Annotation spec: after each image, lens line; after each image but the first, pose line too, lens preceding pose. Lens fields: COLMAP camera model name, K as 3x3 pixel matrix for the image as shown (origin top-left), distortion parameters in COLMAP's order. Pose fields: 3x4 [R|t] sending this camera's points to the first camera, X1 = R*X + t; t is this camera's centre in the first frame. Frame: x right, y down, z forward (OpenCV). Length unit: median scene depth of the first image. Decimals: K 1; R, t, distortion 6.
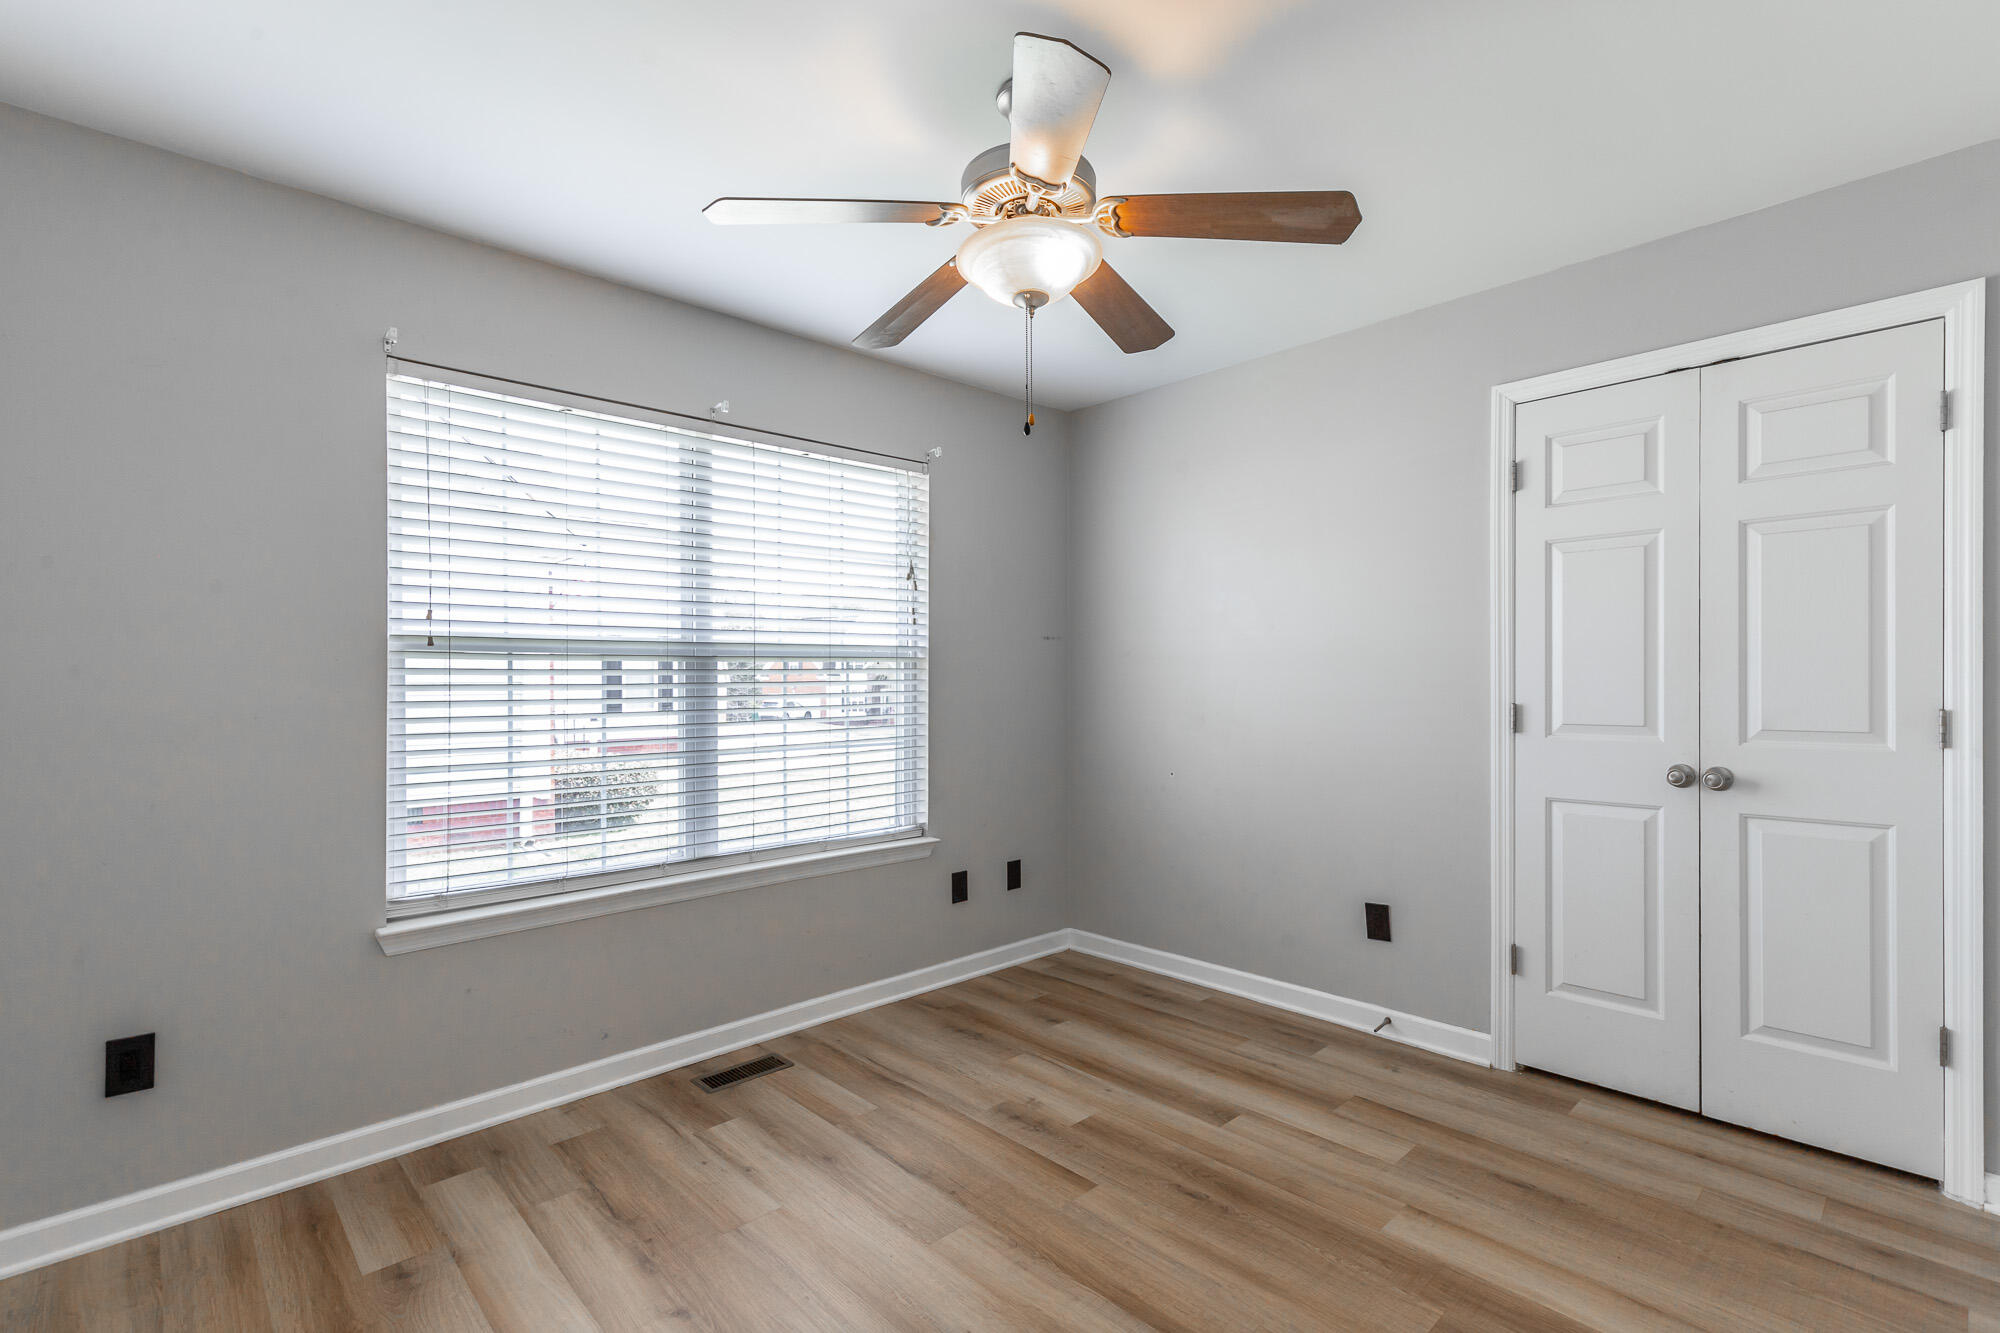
lens RADIAL K [[904.5, 0, 1004.7], [0, 904.5, 669.4], [0, 0, 1]] dist [0.007650, -0.000248]
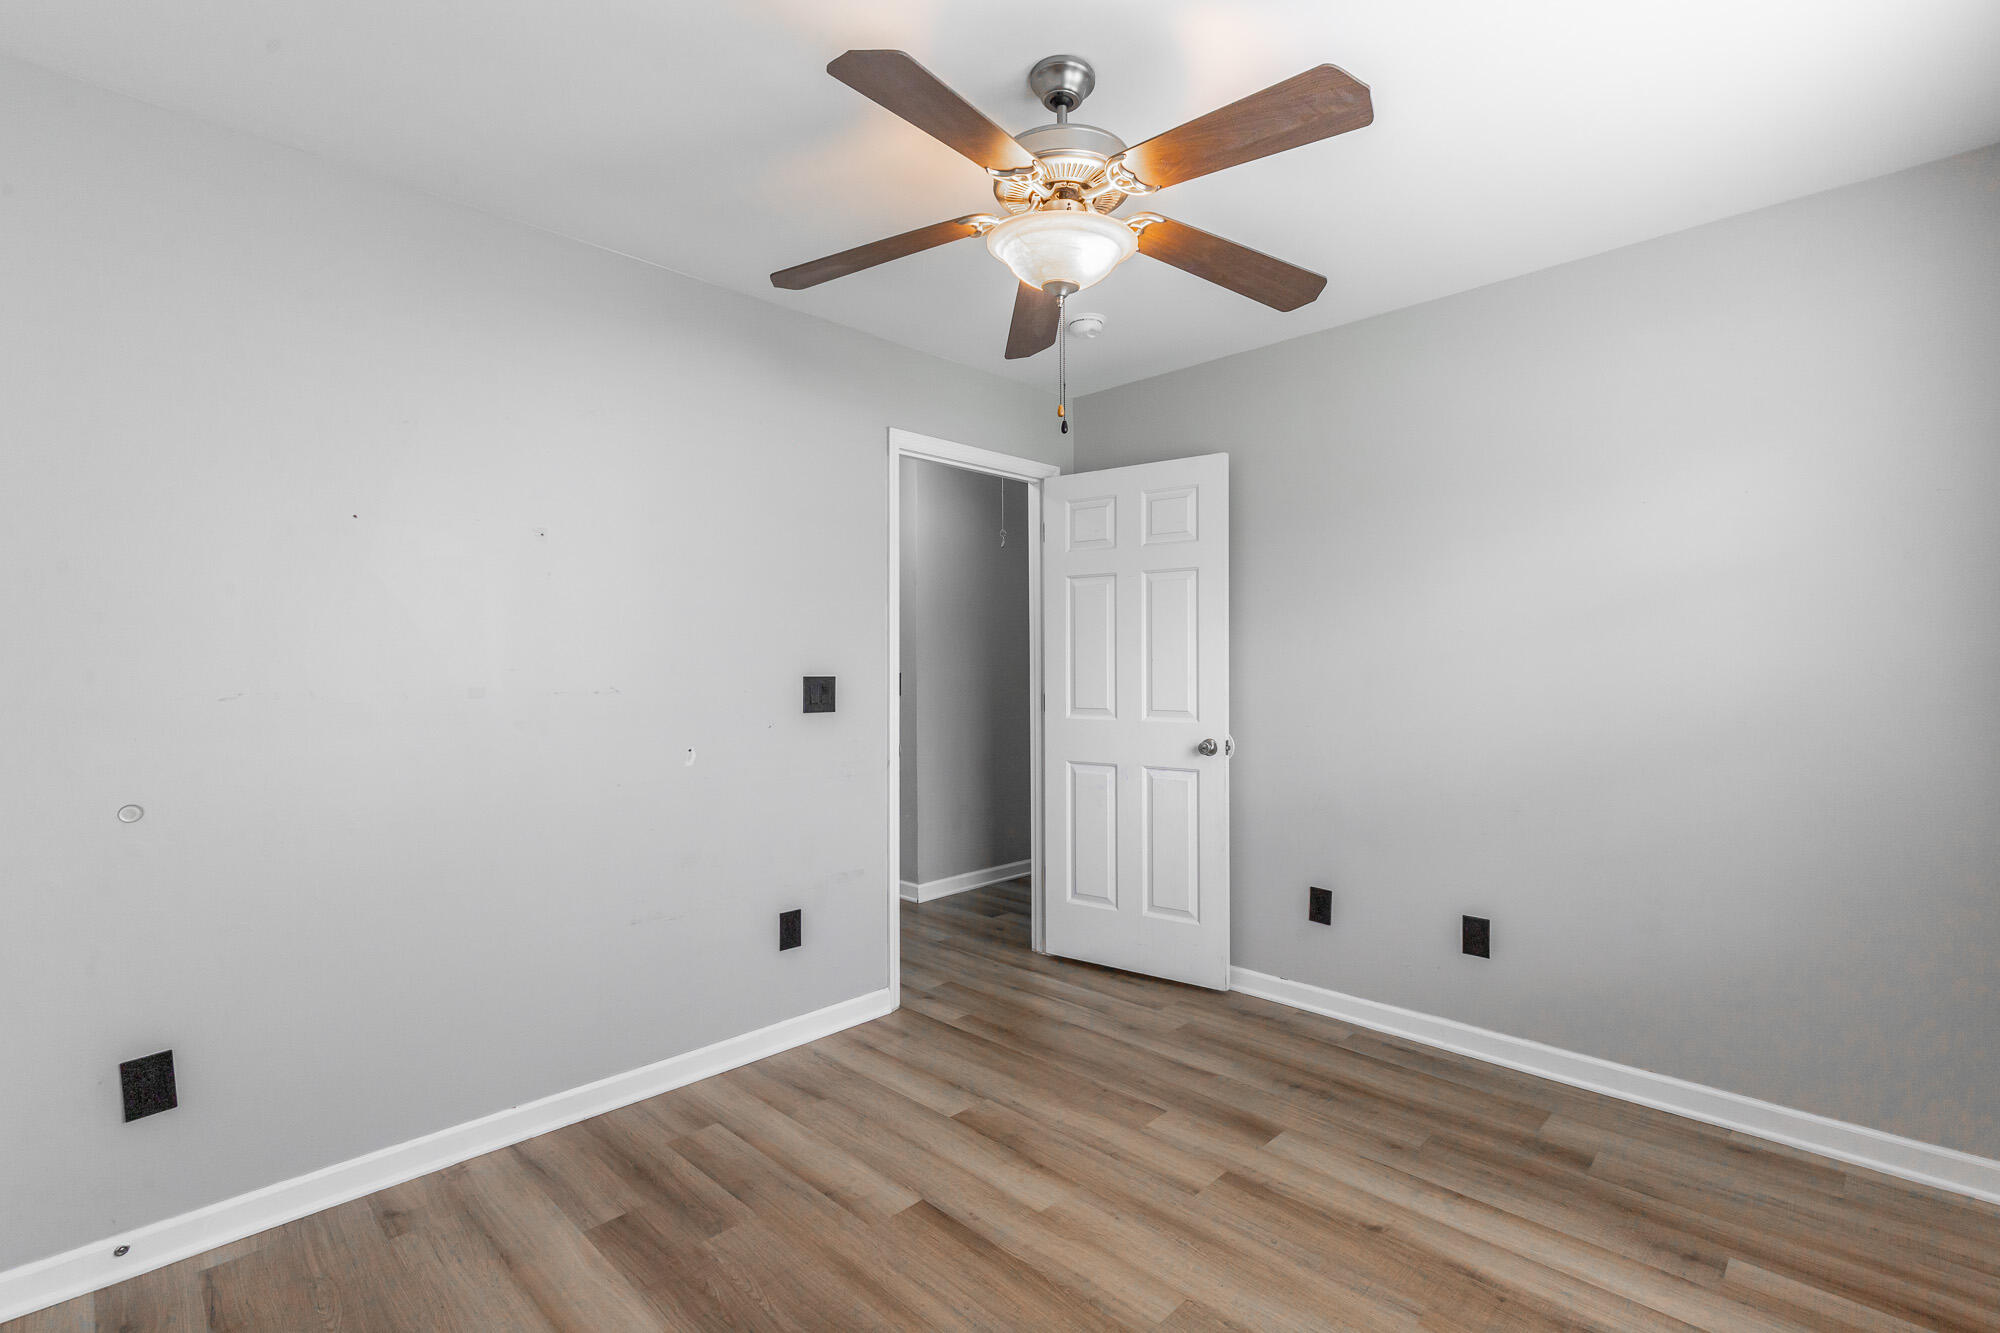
lens RADIAL K [[904.5, 0, 1004.7], [0, 904.5, 669.4], [0, 0, 1]] dist [0.007650, -0.000248]
pose [[-0.999419, 0.012515, -0.031690, 0.123349], [0.012627, 0.999915, -0.003348, 0.006286], [0.031646, -0.003747, -0.999492, 1.967858]]
